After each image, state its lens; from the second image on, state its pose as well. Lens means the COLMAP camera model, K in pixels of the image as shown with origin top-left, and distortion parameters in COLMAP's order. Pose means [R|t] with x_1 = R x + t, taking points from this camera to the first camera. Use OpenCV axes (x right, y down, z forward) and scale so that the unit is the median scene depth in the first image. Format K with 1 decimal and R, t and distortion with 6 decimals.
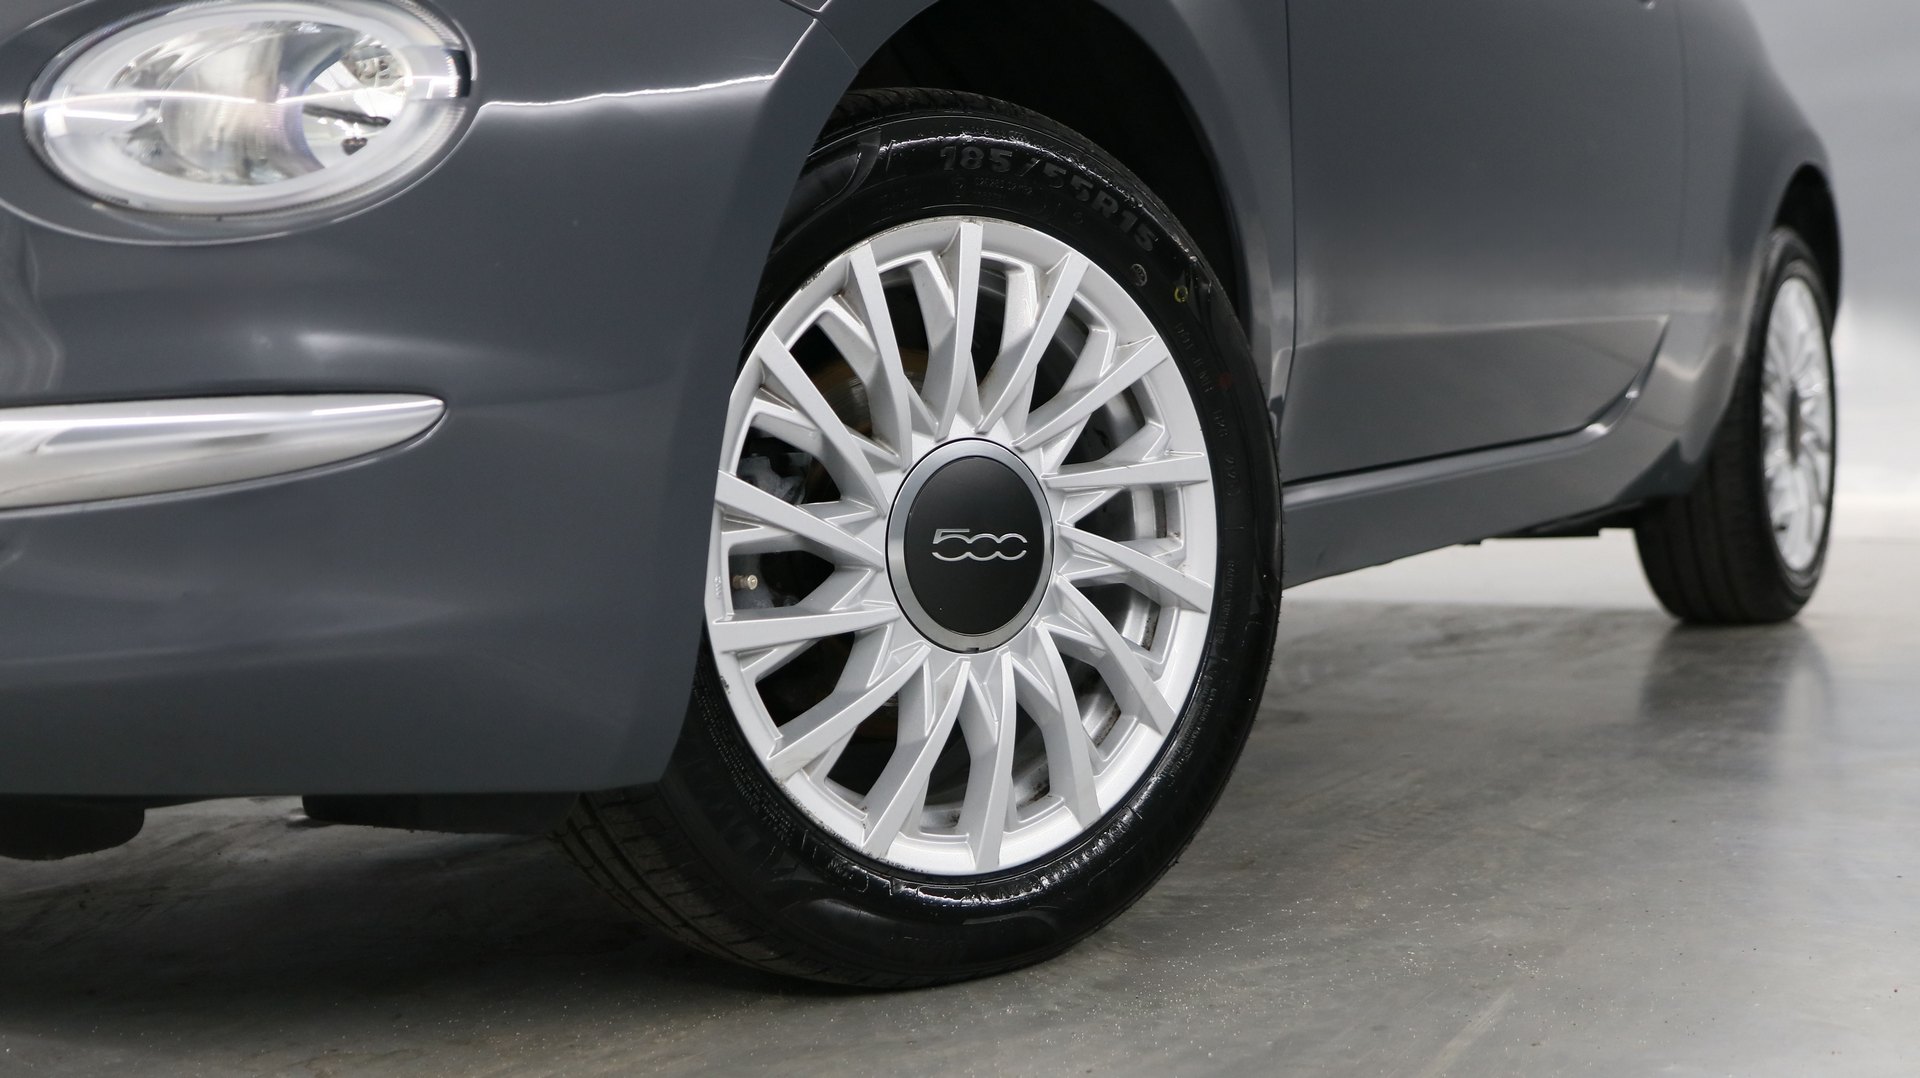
lens RADIAL K [[2438.6, 0, 960.0], [0, 2438.6, 539.0], [0, 0, 1]] dist [-0.003508, 0.000023]
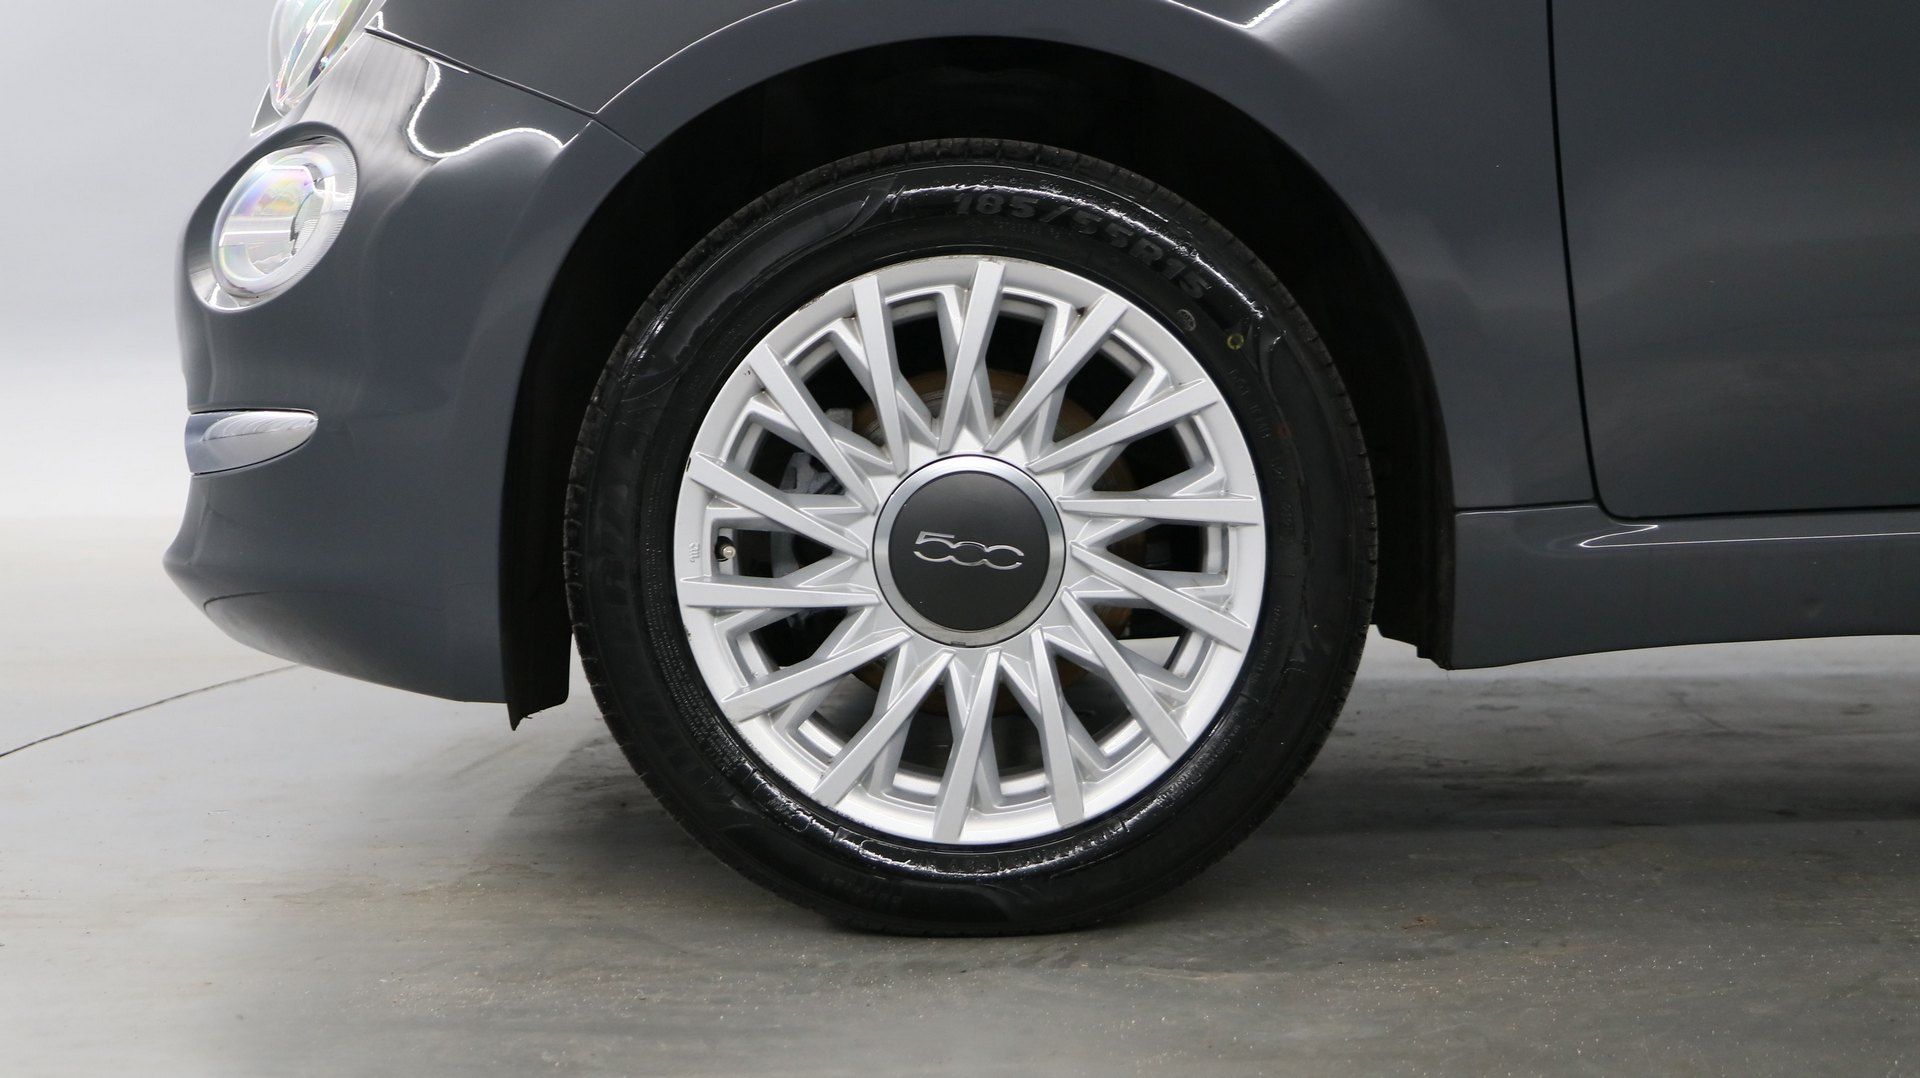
lens RADIAL K [[2438.6, 0, 960.0], [0, 2438.6, 539.0], [0, 0, 1]] dist [-0.003508, 0.000023]
pose [[0.770832, 0.127986, -0.624049, 0.698903], [-0.122027, 0.991135, 0.052542, -0.061122], [0.625242, 0.035650, 0.779616, 0.131101]]
